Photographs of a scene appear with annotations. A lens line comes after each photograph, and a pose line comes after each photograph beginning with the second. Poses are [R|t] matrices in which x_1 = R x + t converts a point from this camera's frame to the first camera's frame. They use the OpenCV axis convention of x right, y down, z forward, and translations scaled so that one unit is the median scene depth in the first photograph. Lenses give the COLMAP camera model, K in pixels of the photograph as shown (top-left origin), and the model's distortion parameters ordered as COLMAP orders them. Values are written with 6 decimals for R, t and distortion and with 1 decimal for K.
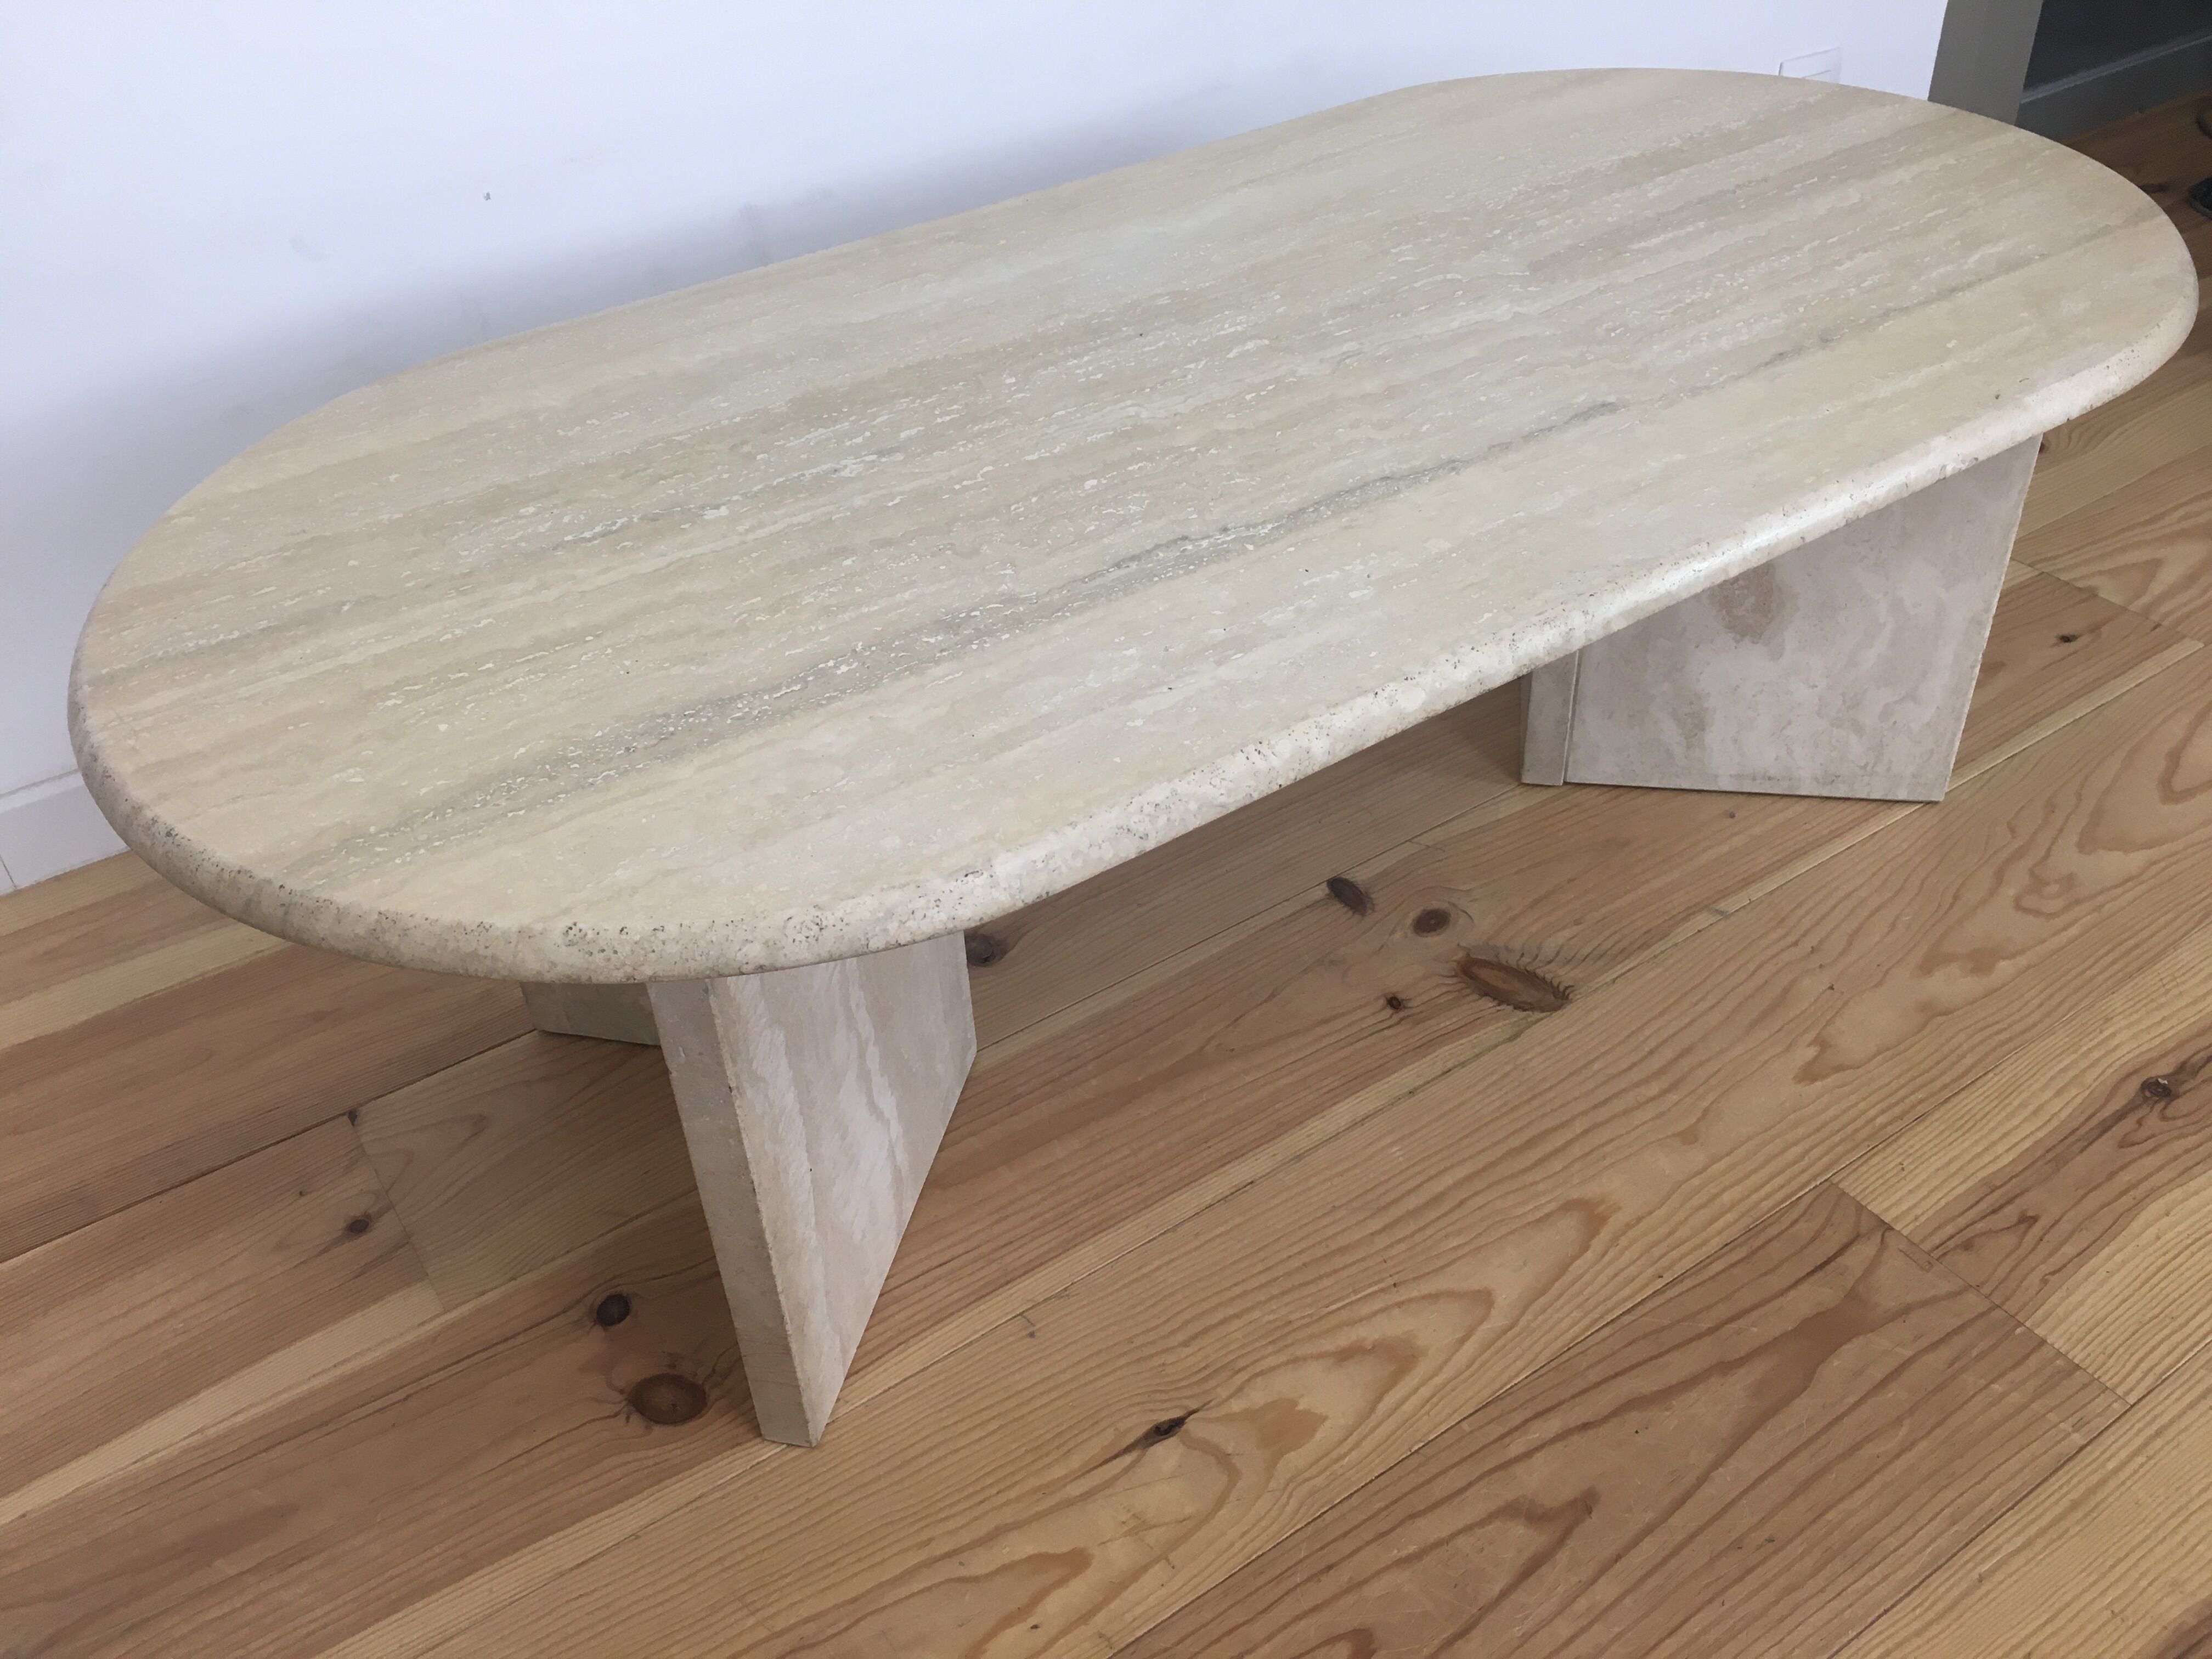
lens RADIAL K [[1901.1, 0, 1101.3], [0, 1901.1, 823.2], [0, 0, 1]] dist [0.073295, -0.117361]
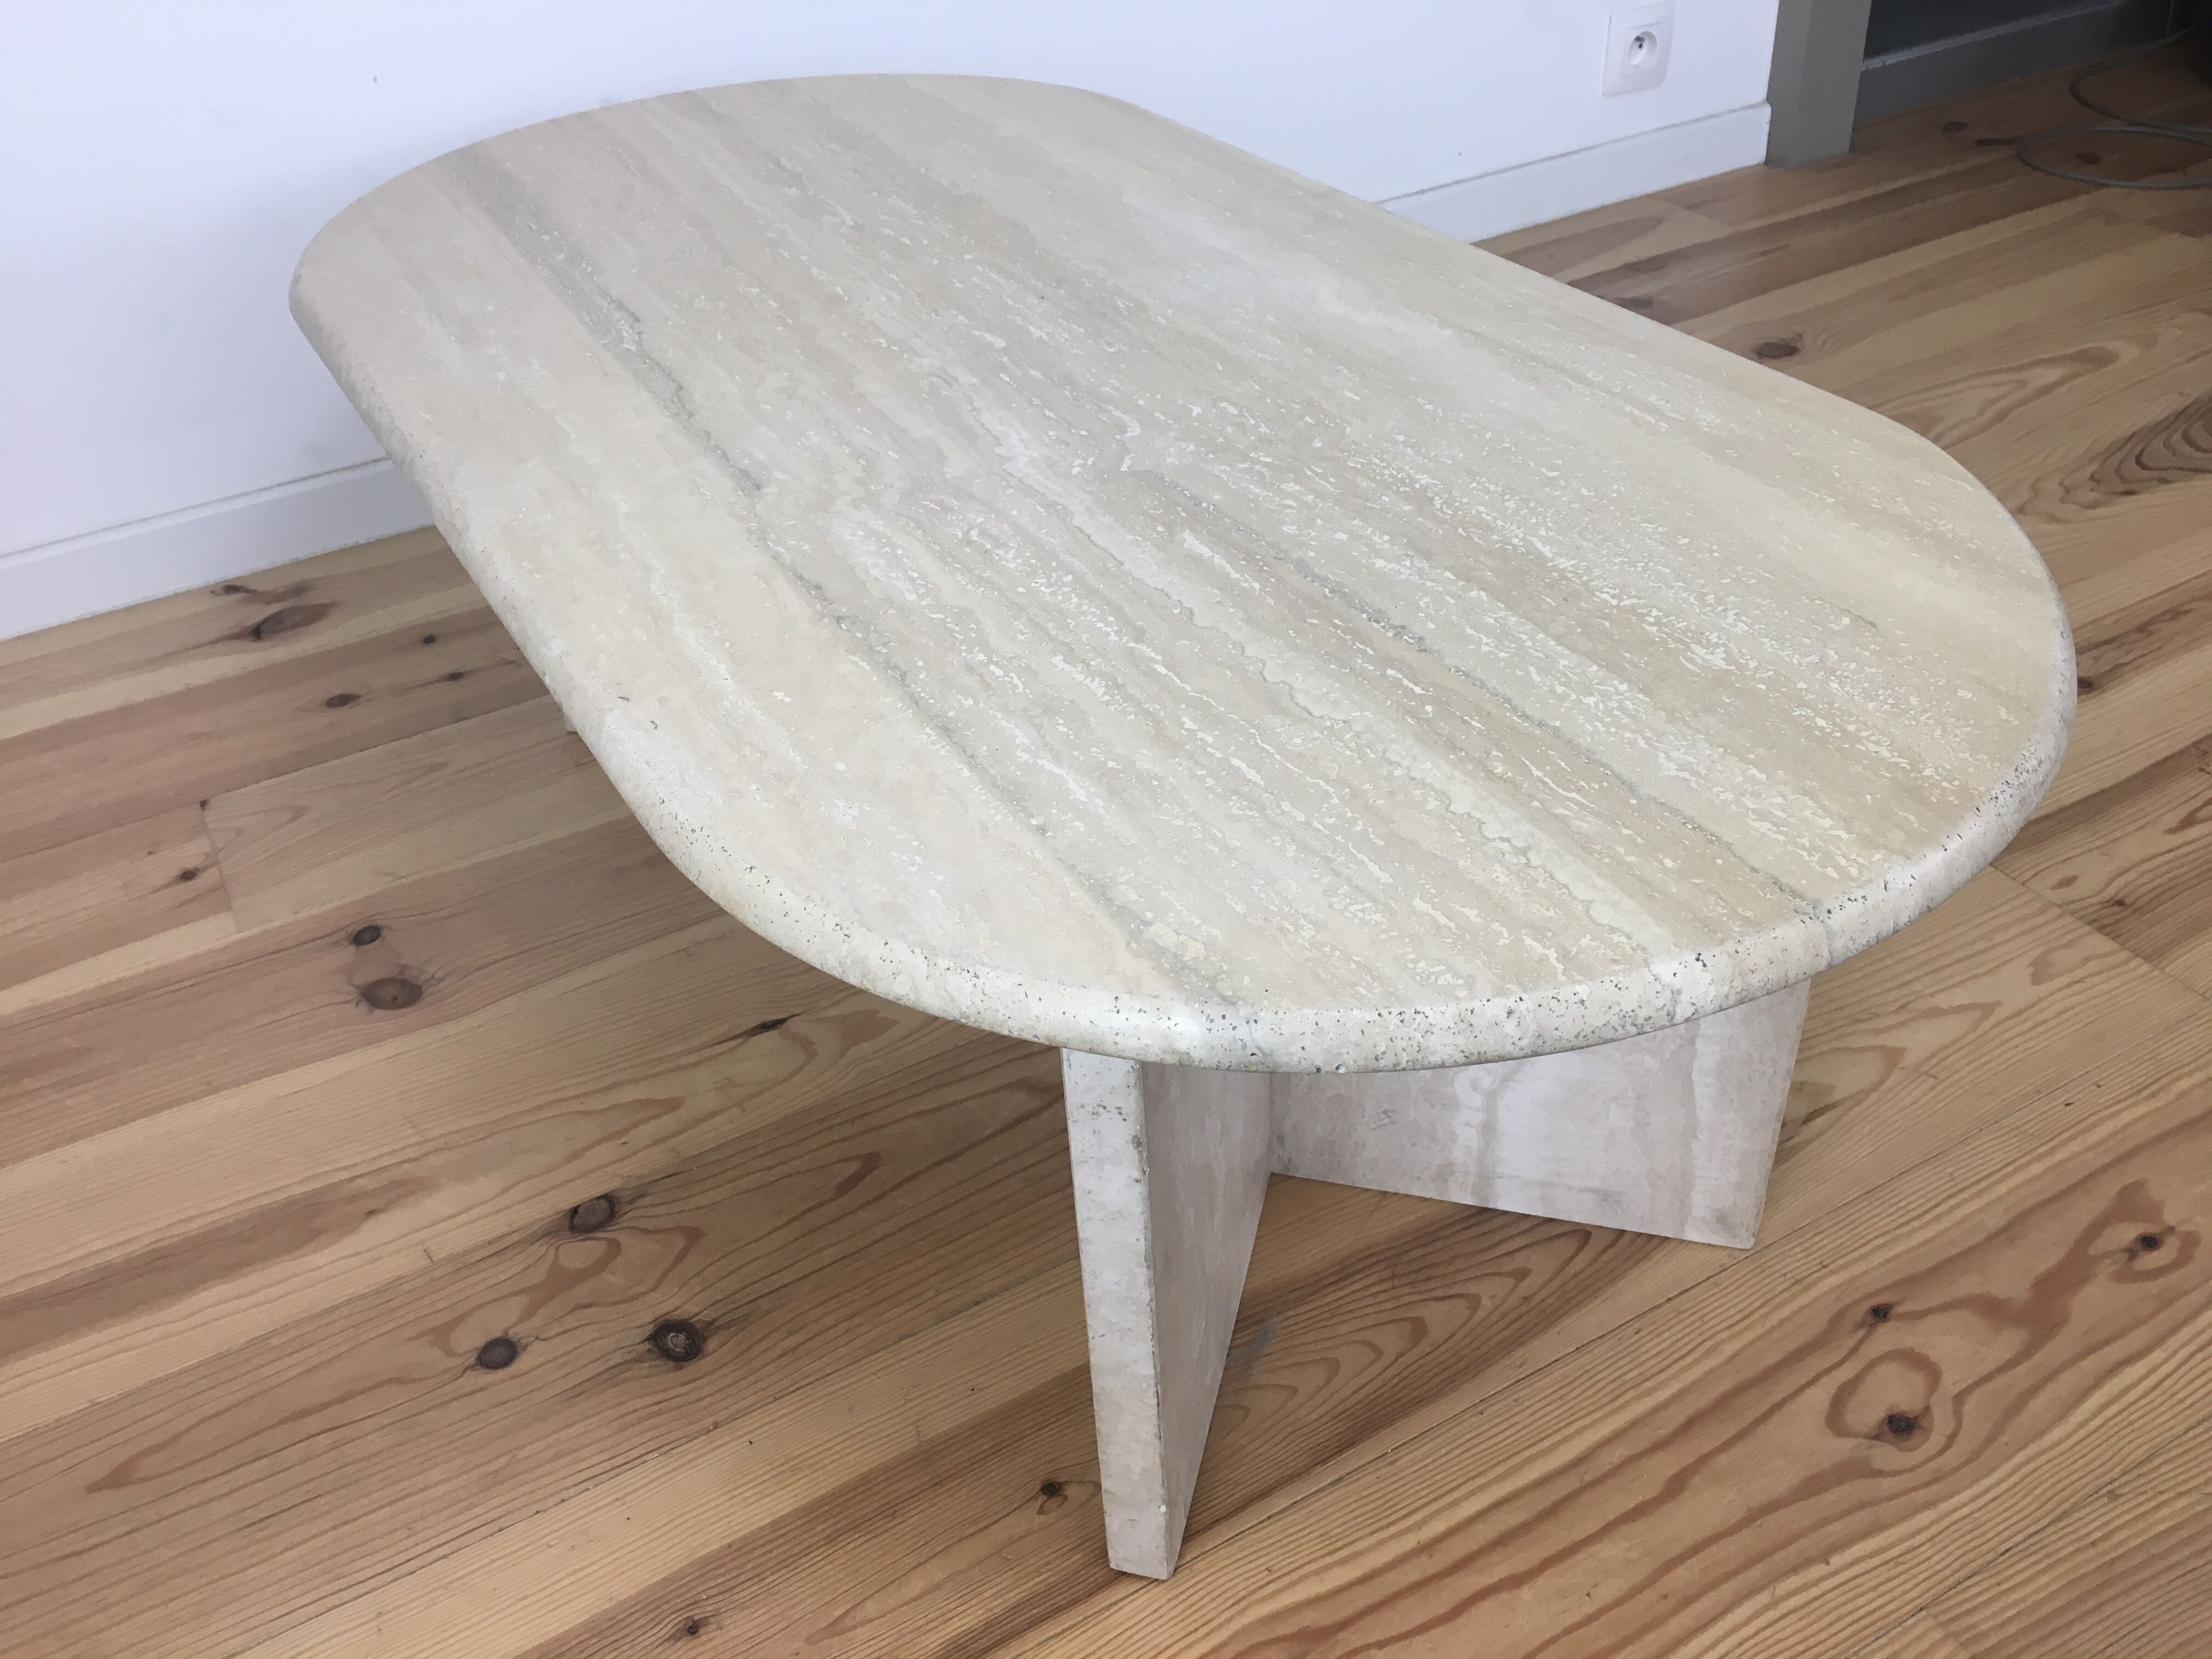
lens RADIAL K [[1901.1, 0, 1108.7], [0, 1901.1, 824.5], [0, 0, 1]] dist [0.073295, -0.117361]
pose [[-0.066181, 0.629703, -0.774012, 1.053469], [-0.553254, 0.622393, 0.553657, -0.709790], [0.830380, 0.464867, 0.307195, 0.901007]]
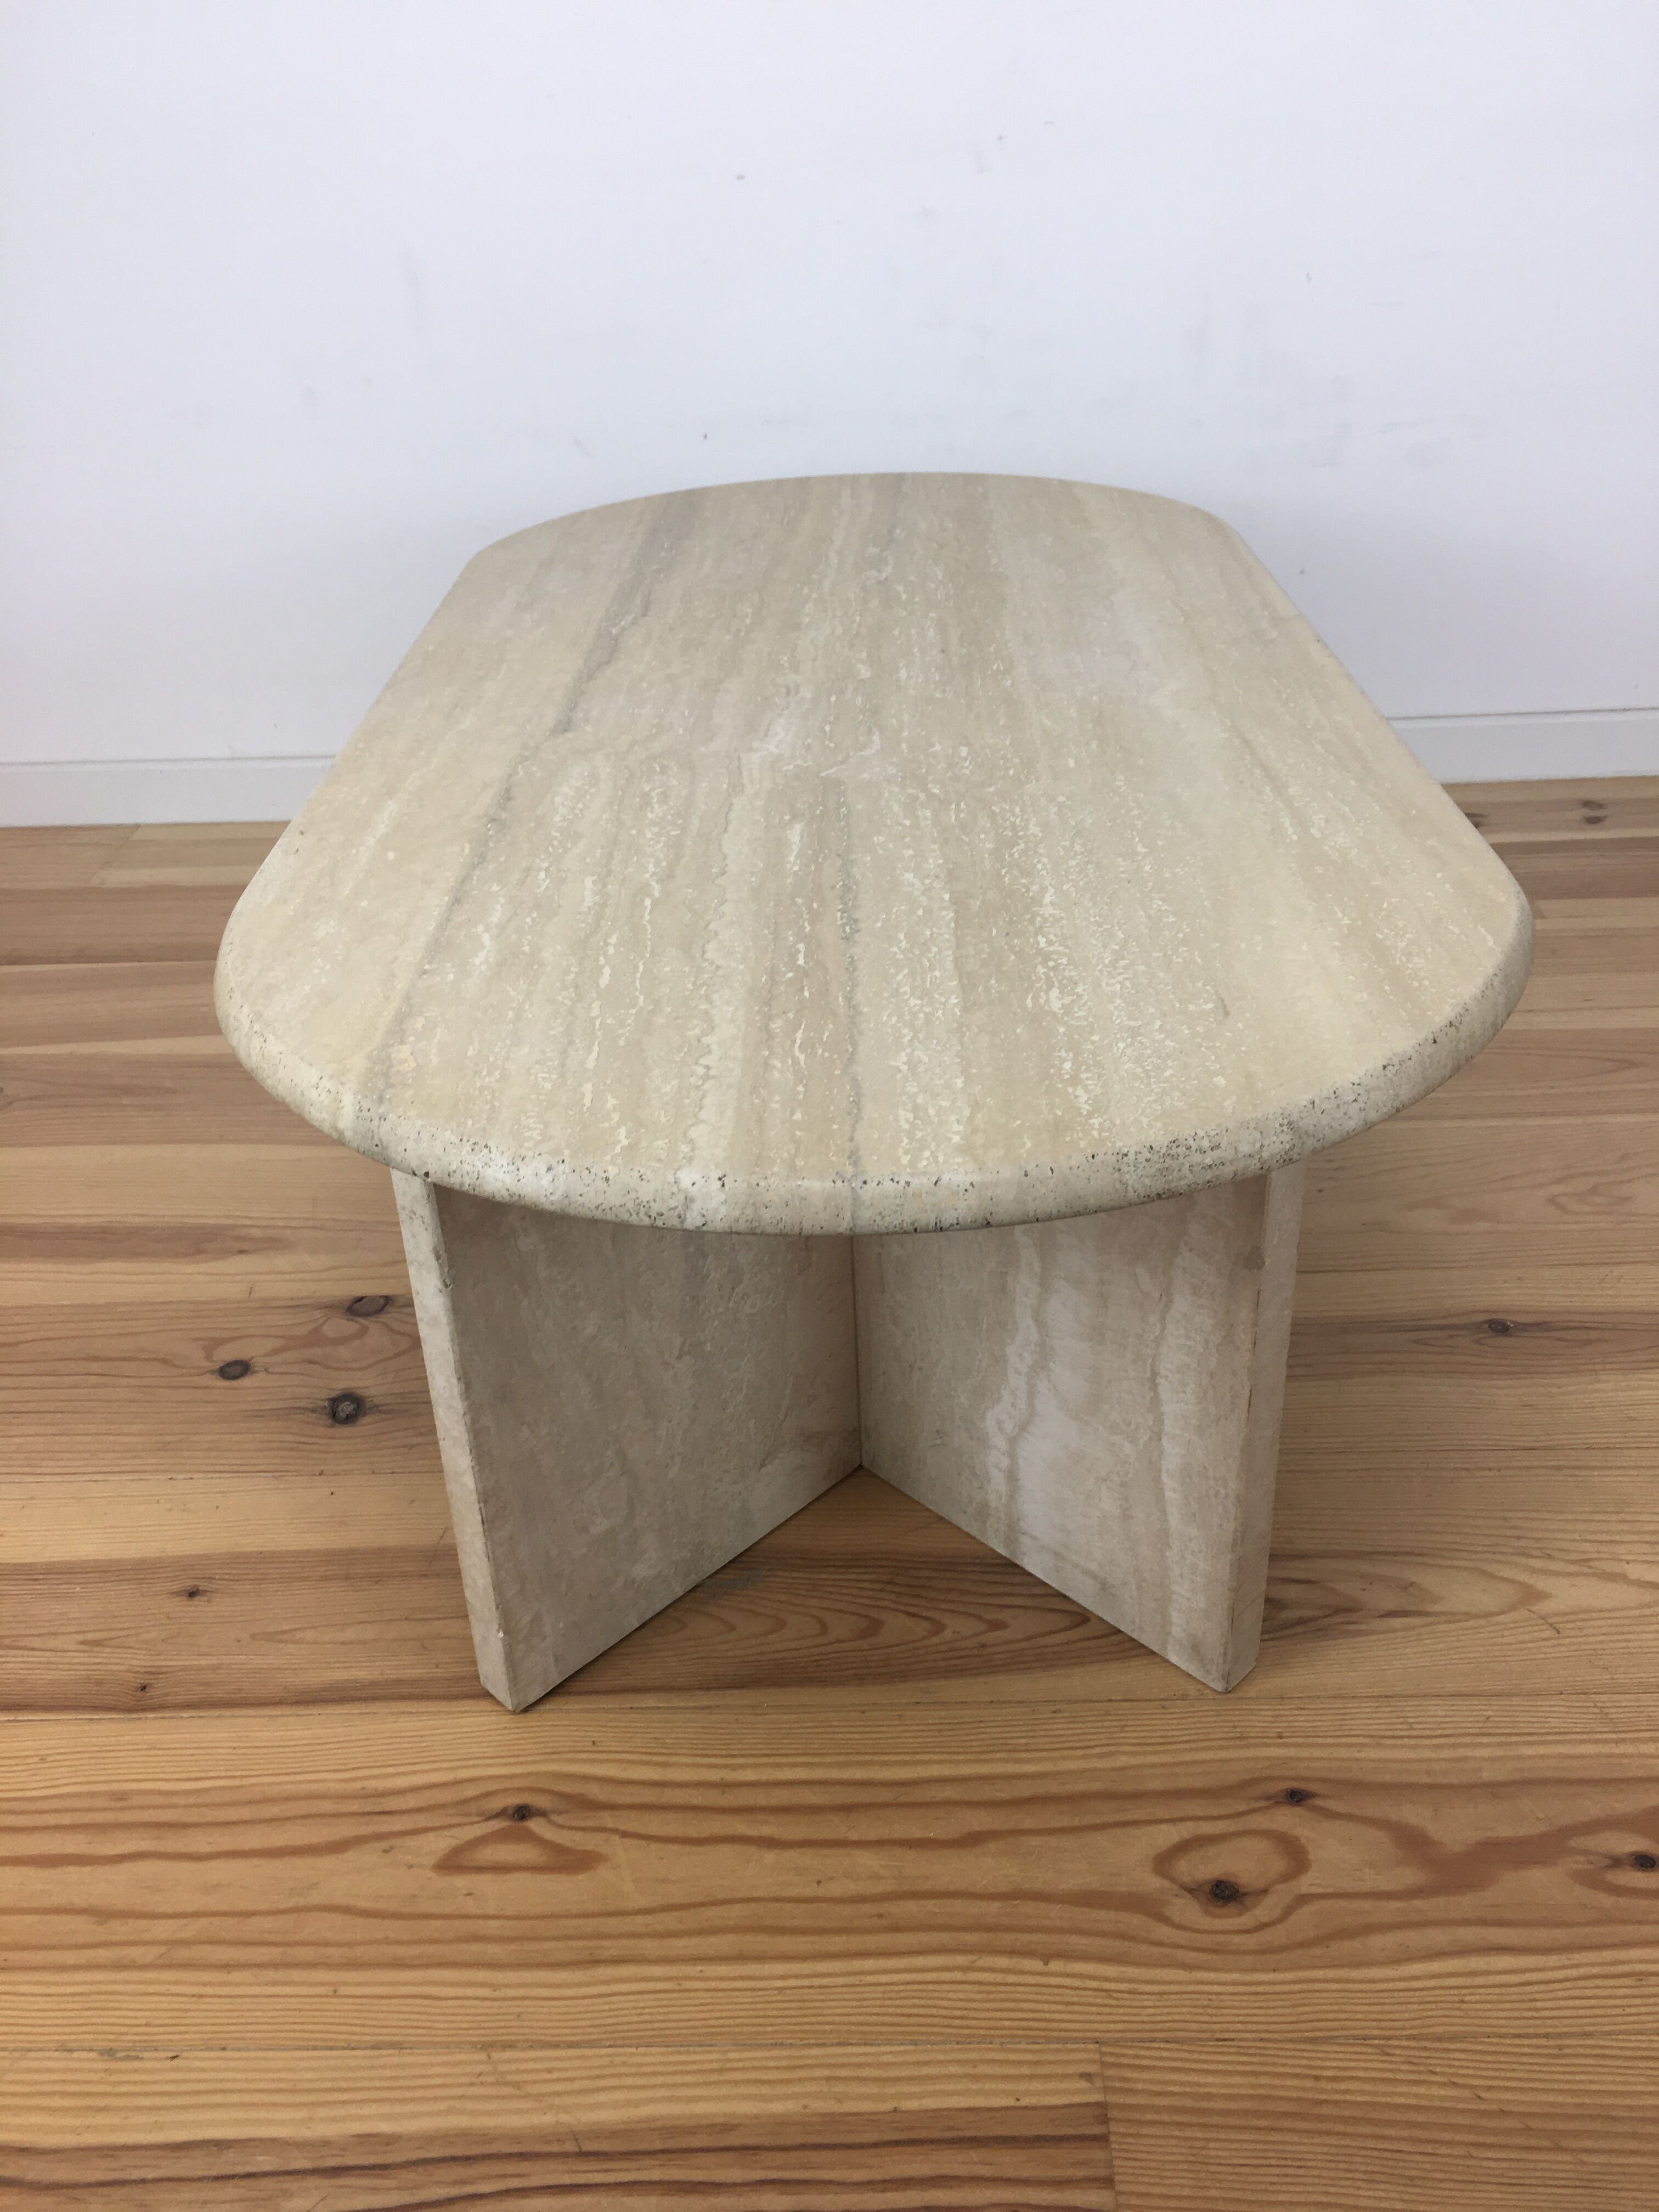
lens RADIAL K [[1901.1, 0, 838.3], [0, 1901.1, 1094.8], [0, 0, 1]] dist [0.073295, -0.117361]
pose [[-0.557563, 0.464870, -0.687764, 1.025752], [-0.448025, 0.528964, 0.720744, -0.968465], [0.698854, 0.709995, -0.086657, 1.323739]]
